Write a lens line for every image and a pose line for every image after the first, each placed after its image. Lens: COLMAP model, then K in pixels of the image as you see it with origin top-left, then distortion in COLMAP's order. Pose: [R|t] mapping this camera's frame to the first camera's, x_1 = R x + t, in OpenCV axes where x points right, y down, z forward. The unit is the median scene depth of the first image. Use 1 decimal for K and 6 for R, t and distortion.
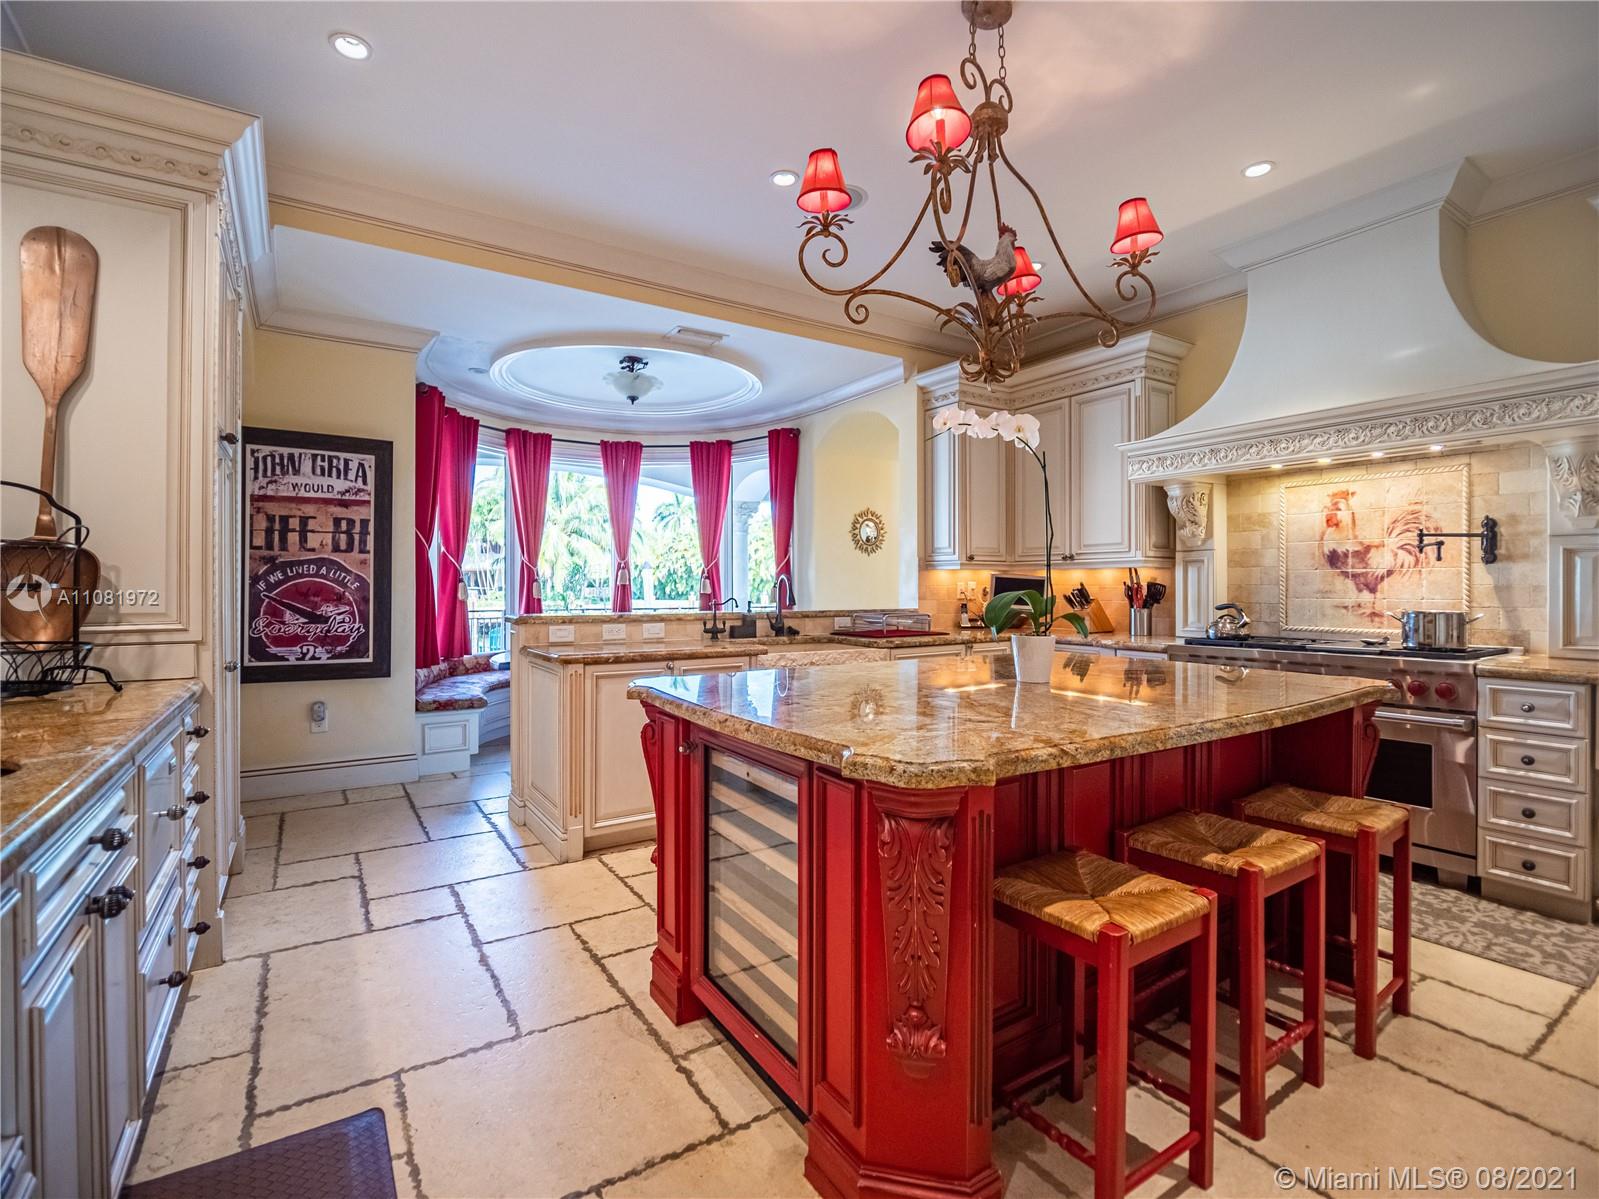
lens RADIAL K [[753.6, 0, 792.0], [0, 753.6, 592.9], [0, 0, 1]] dist [-0.010151, 0.000896]
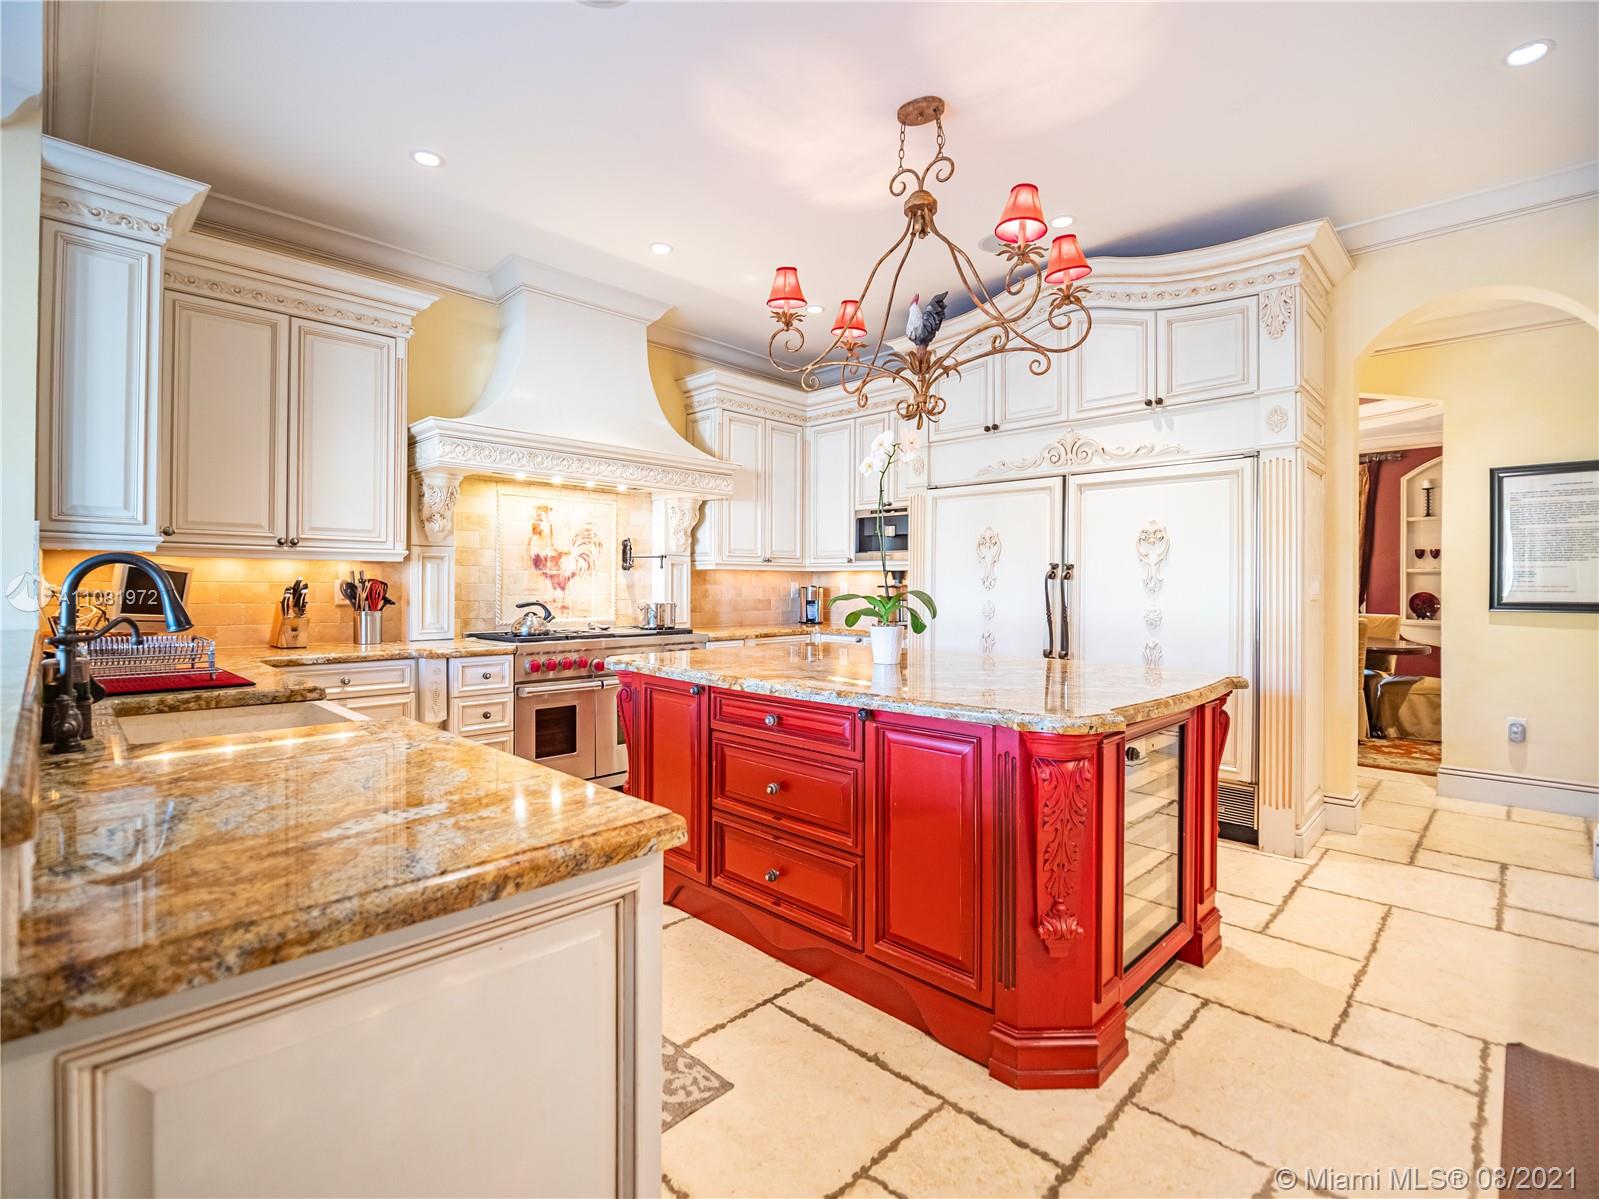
lens RADIAL K [[753.6, 0, 795.0], [0, 753.6, 585.0], [0, 0, 1]] dist [-0.010151, 0.000896]
pose [[-0.216801, -0.000879, 0.976216, -0.217218], [0.003865, 0.999991, 0.001759, -0.003749], [-0.976208, 0.004154, -0.216795, 0.356056]]
